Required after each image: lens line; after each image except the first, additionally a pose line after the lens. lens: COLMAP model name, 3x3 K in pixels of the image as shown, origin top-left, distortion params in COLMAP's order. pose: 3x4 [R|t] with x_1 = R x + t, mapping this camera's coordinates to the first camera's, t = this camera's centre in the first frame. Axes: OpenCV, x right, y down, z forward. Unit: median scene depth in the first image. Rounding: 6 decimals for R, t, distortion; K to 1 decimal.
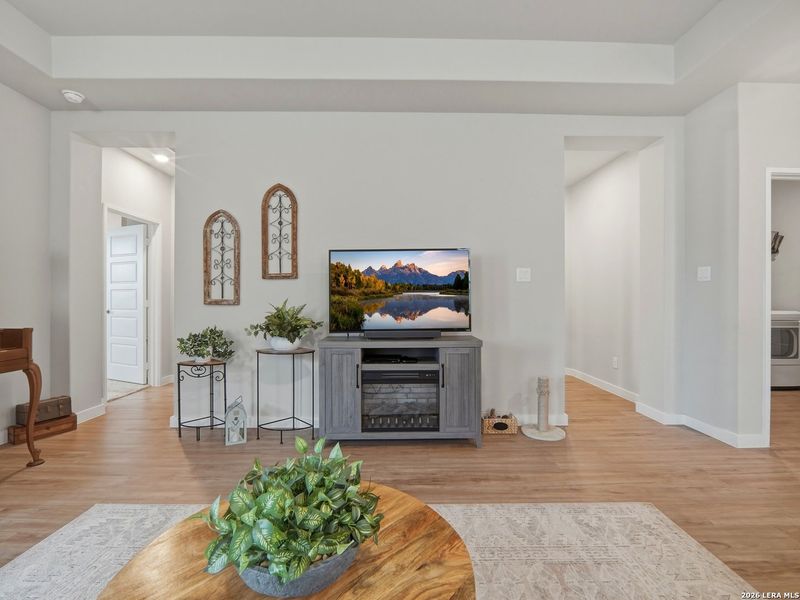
lens RADIAL K [[359.0, 0, 397.5], [0, 359.0, 301.7], [0, 0, 1]] dist [-0.010811, -0.000162]
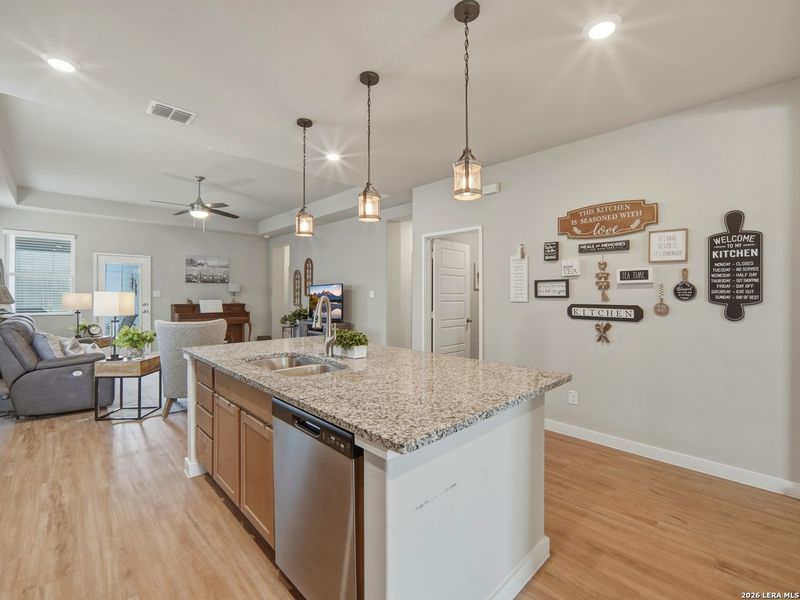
lens RADIAL K [[359.0, 0, 402.8], [0, 359.0, 296.0], [0, 0, 1]] dist [-0.010811, -0.000162]
pose [[0.688597, -0.002196, -0.725141, 2.011194], [-0.022220, 0.999462, -0.024126, -0.026684], [0.724804, 0.032726, 0.688178, -0.234294]]
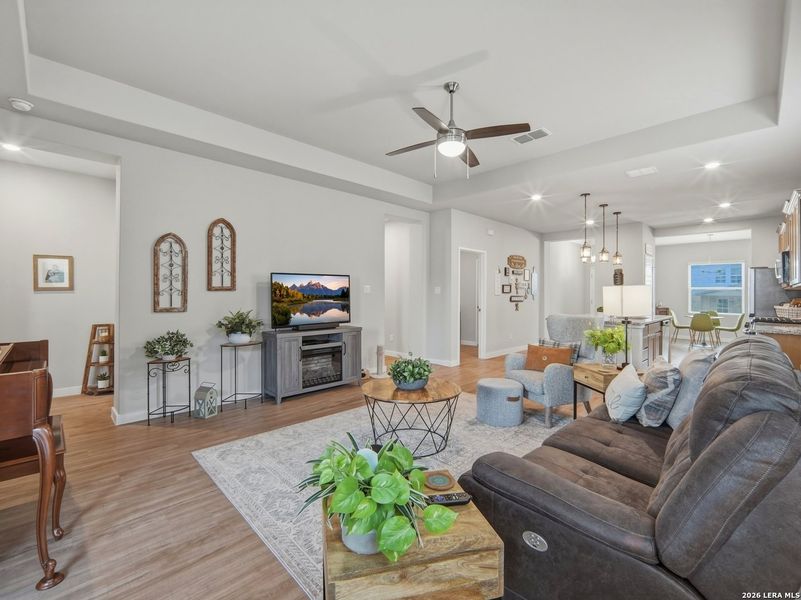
lens RADIAL K [[359.5, 0, 399.1], [0, 359.5, 292.6], [0, 0, 1]] dist [-0.010811, -0.000162]
pose [[0.728228, 0.002104, 0.685331, -0.796591], [0.007720, 0.999907, -0.011273, -0.038981], [-0.685291, 0.013500, 0.728144, -0.419488]]
